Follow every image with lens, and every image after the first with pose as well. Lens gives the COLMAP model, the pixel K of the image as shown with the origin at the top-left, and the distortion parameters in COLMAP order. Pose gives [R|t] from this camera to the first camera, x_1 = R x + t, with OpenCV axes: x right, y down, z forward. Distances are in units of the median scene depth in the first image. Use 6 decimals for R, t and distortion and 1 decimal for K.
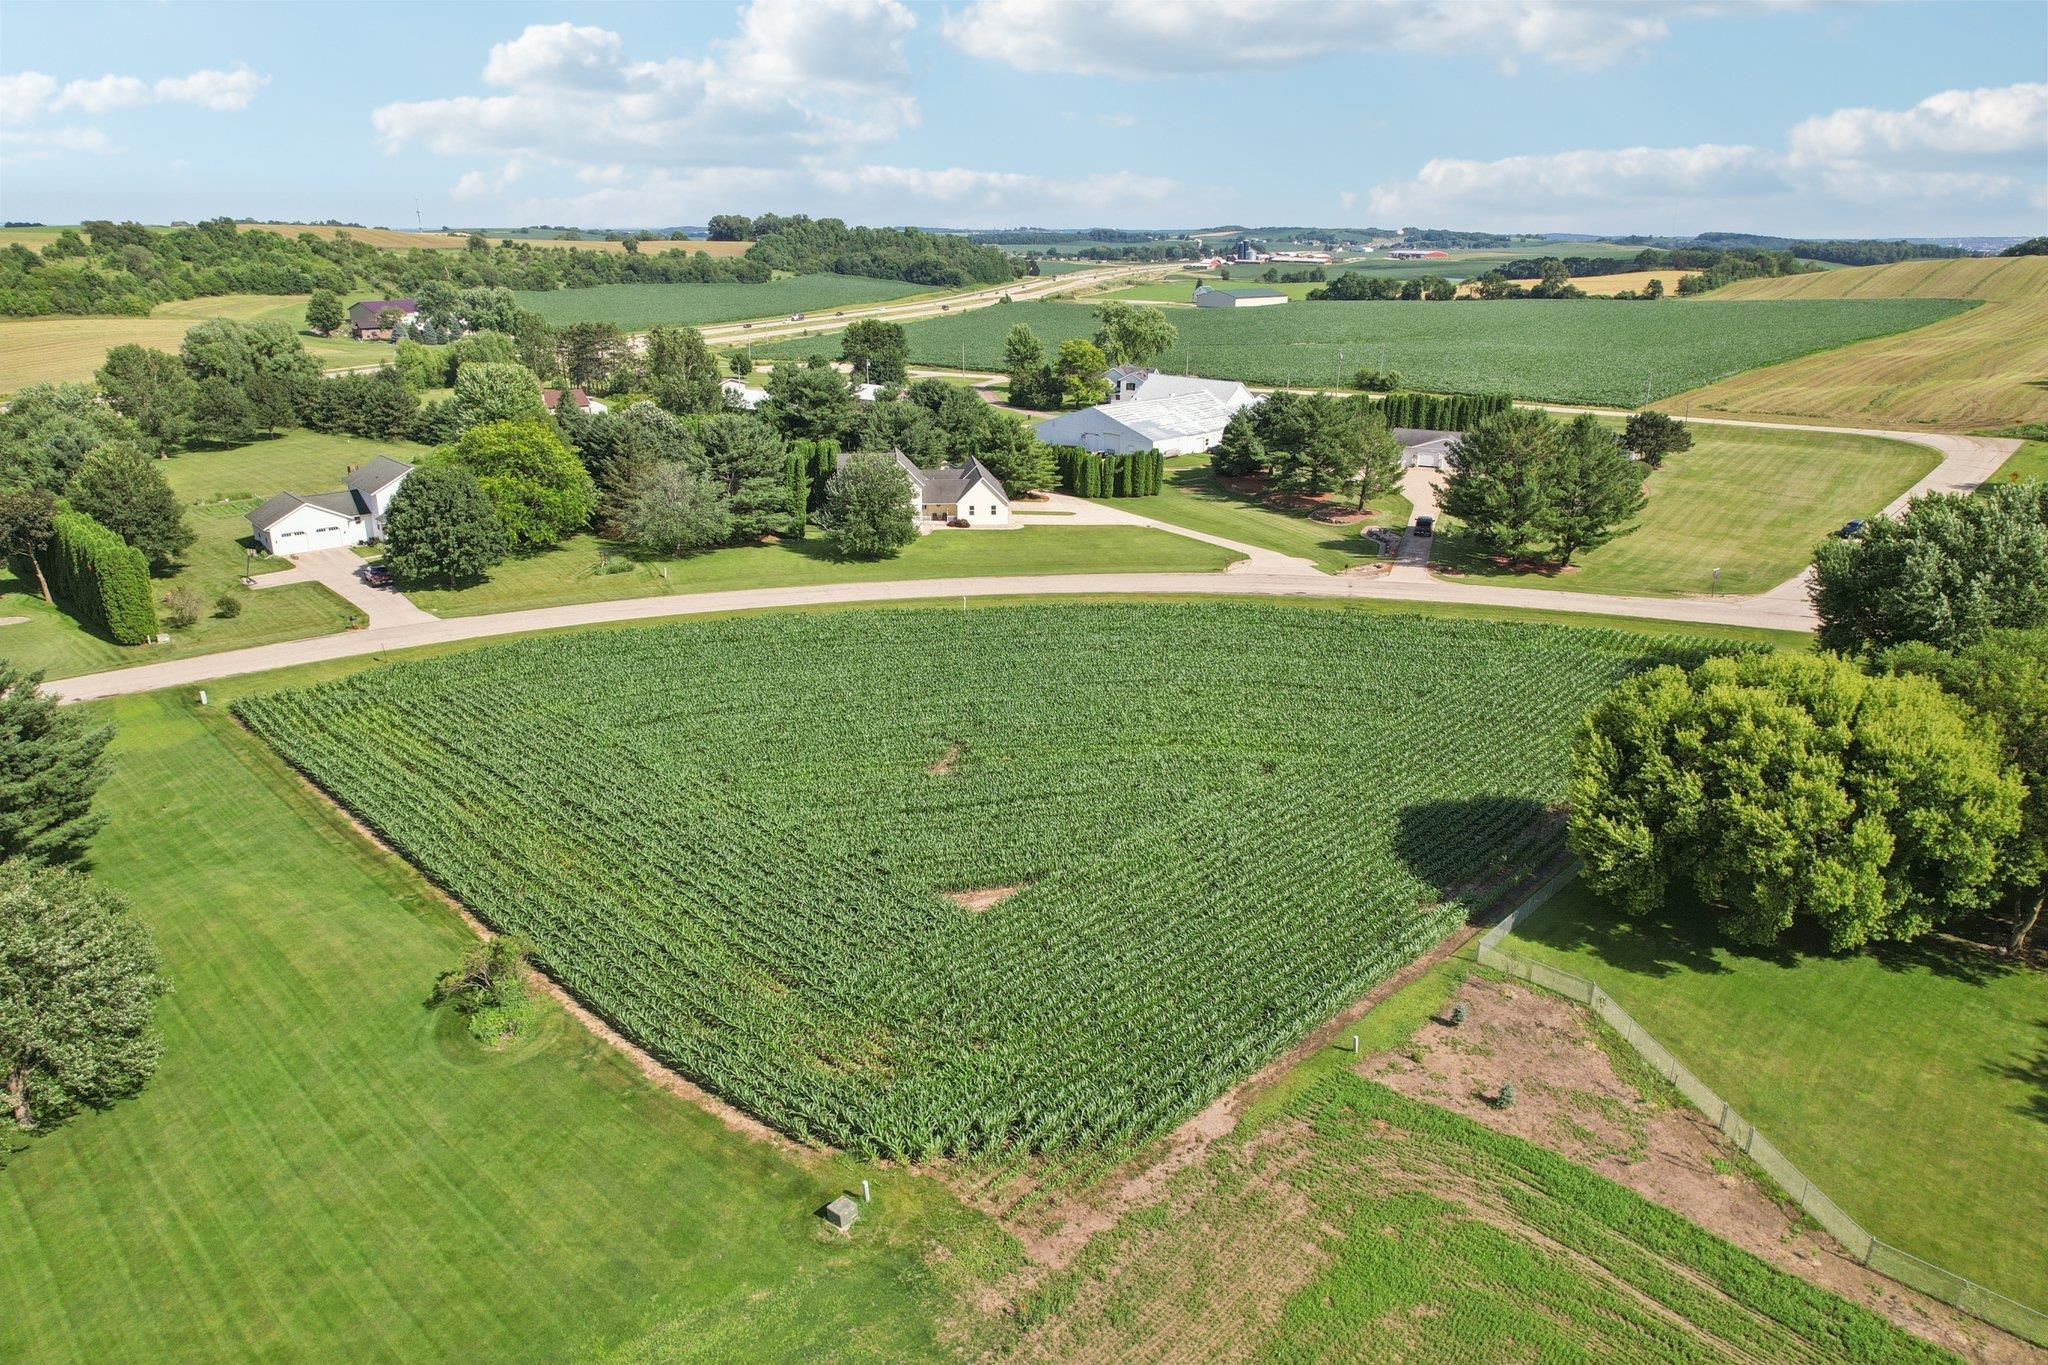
lens RADIAL K [[1313.5, 0, 1025.7], [0, 1313.5, 683.0], [0, 0, 1]] dist [-0.088533, 0.080831]
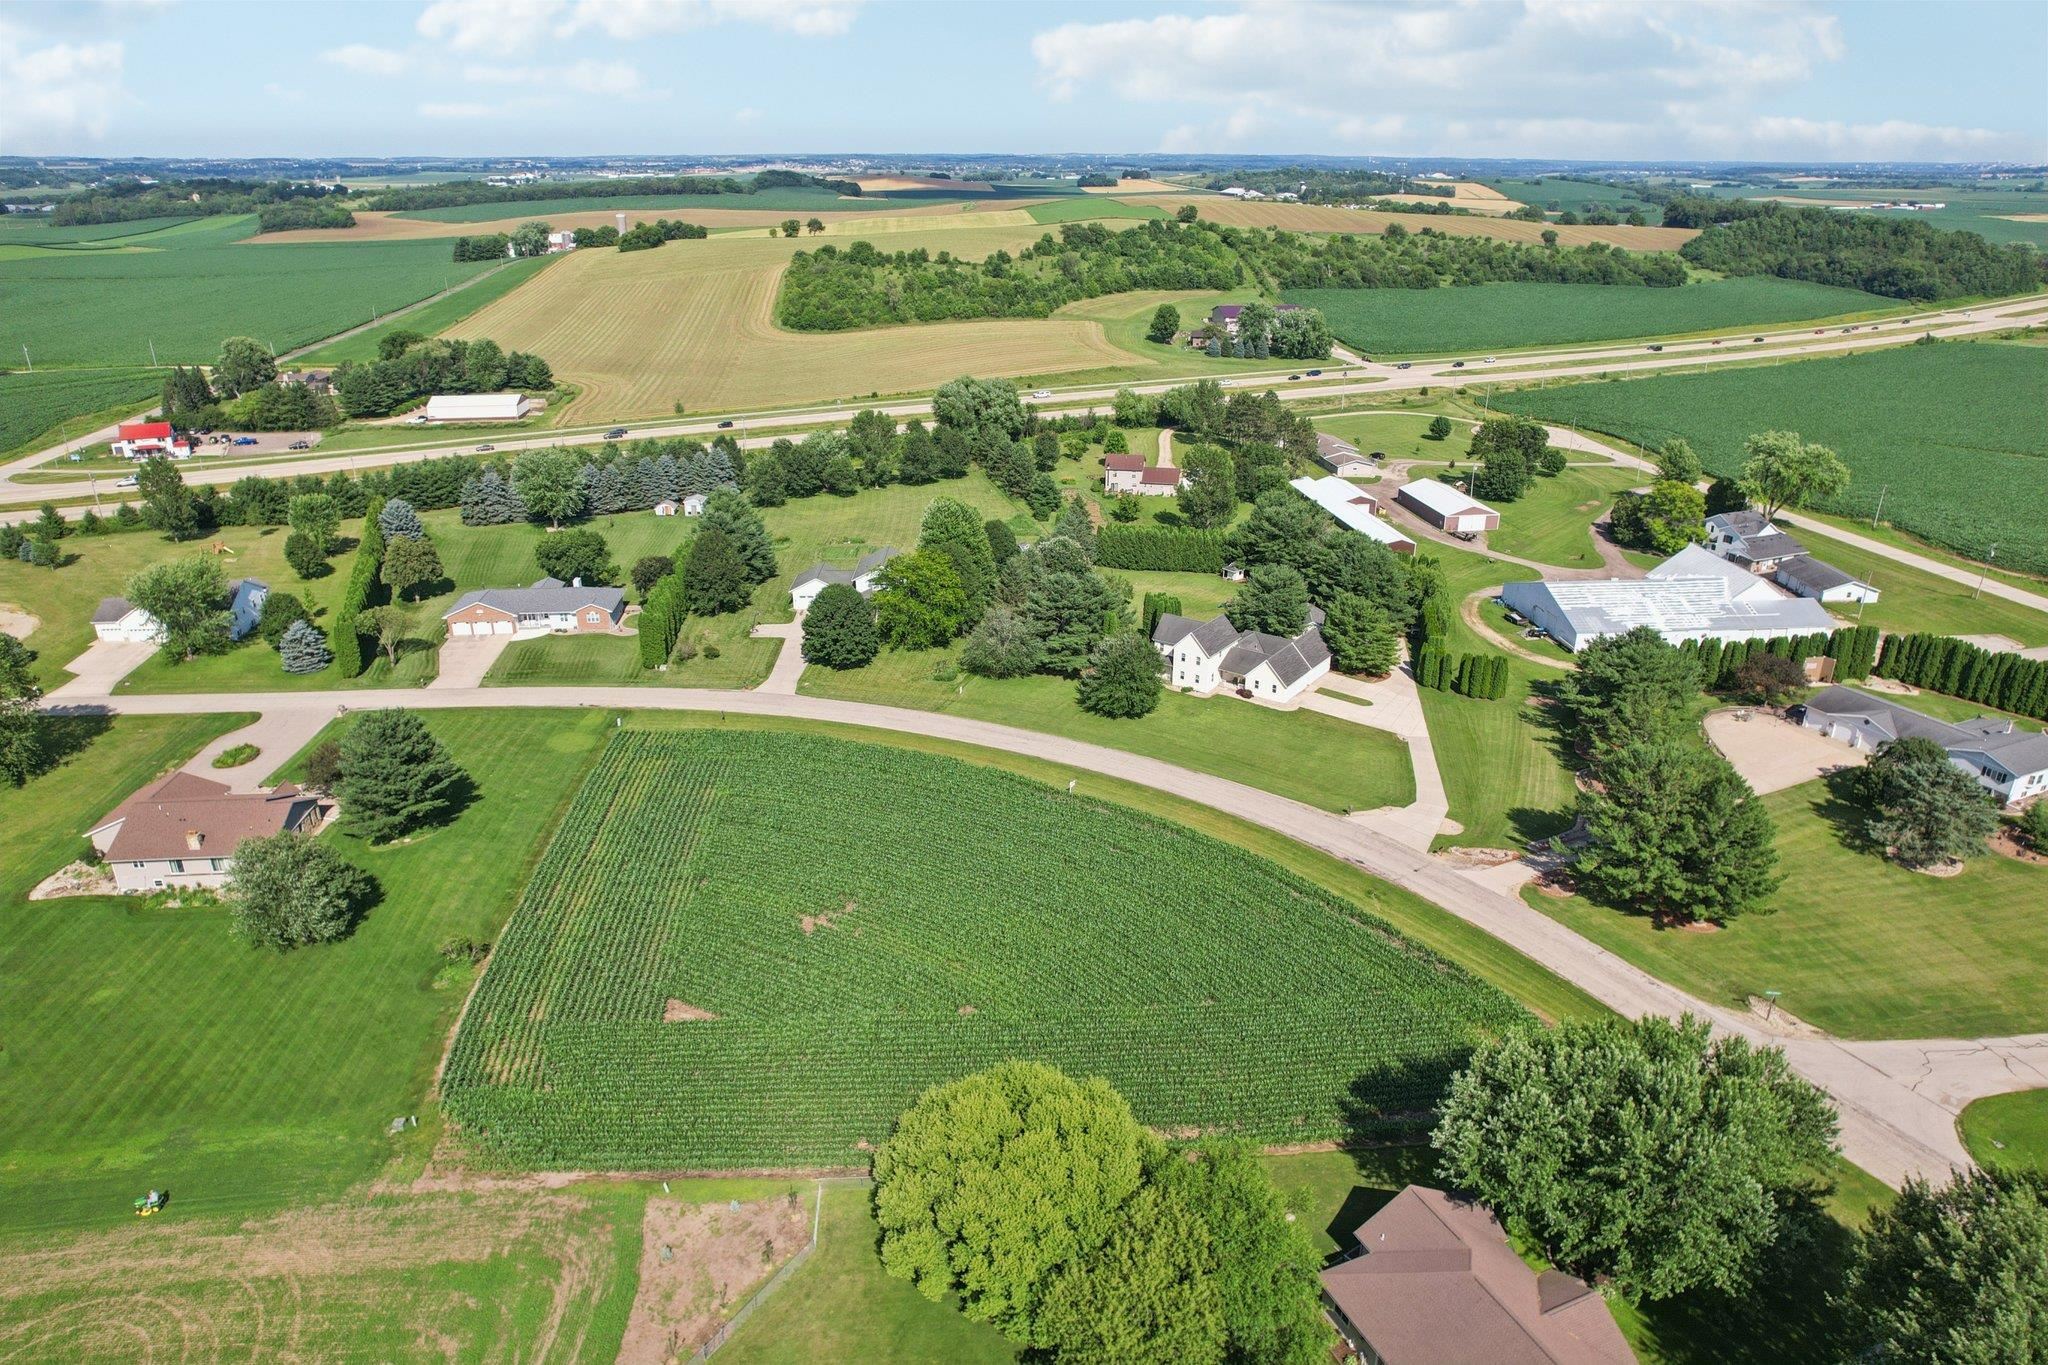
lens RADIAL K [[1307.0, 0, 1025.6], [0, 1307.0, 685.0], [0, 0, 1]] dist [-0.082680, 0.074341]
pose [[0.741507, 0.248705, -0.623149, 1.097356], [-0.217872, 0.967685, 0.126959, -0.491642], [0.634586, 0.041626, 0.771730, -0.008452]]
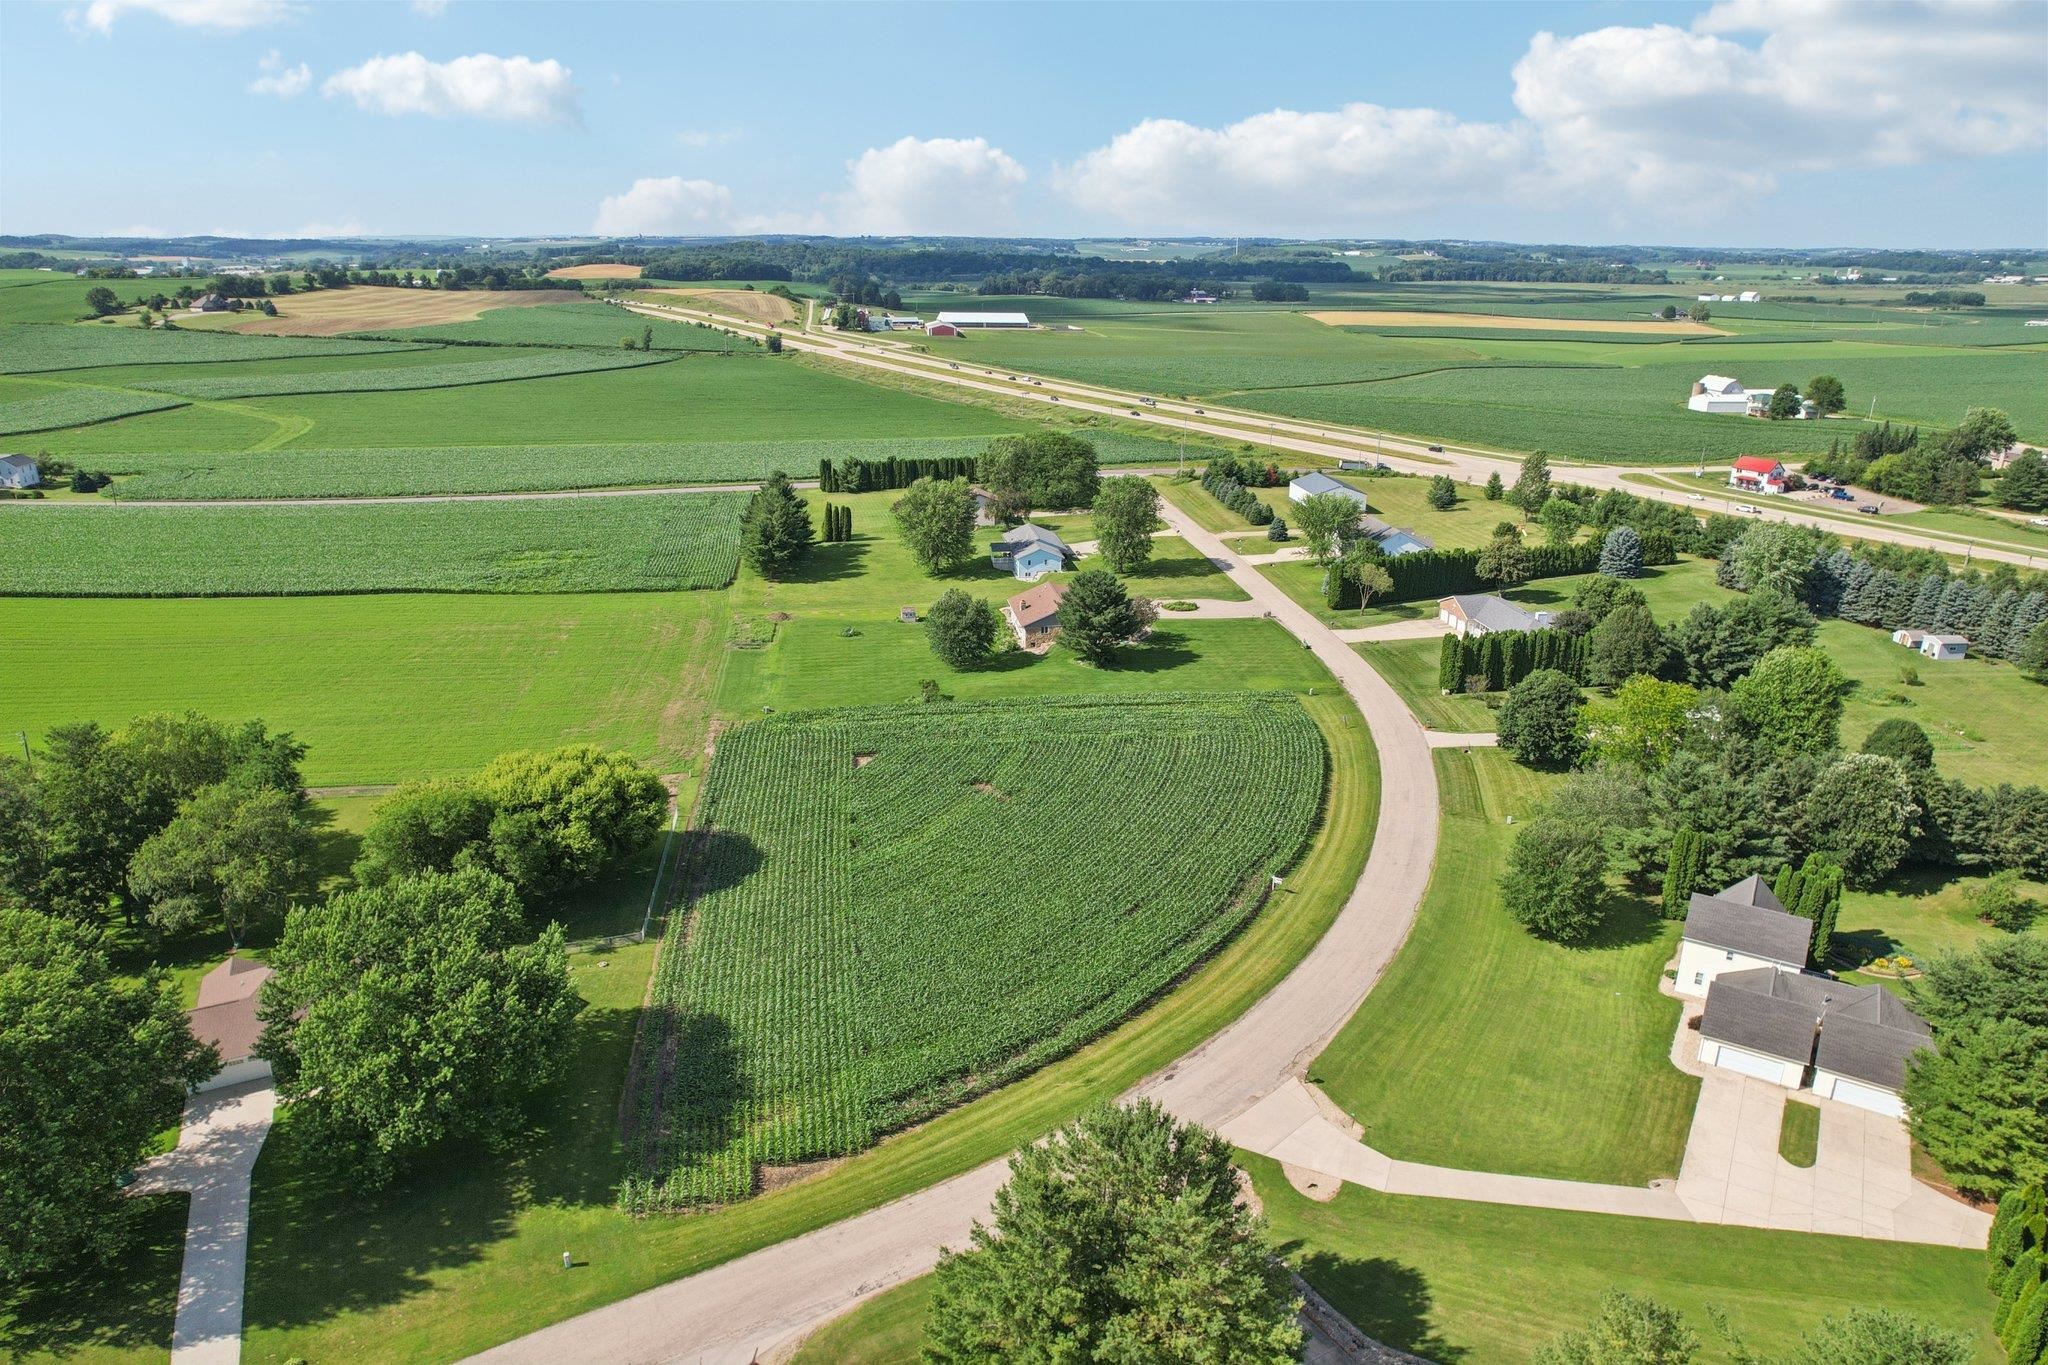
lens RADIAL K [[1307.0, 0, 1025.6], [0, 1307.0, 685.0], [0, 0, 1]] dist [-0.082680, 0.074341]
pose [[-0.626172, 0.242869, -0.740894, 1.367504], [-0.268177, 0.825180, 0.497151, -1.093836], [0.732113, 0.509993, -0.451573, 2.018870]]
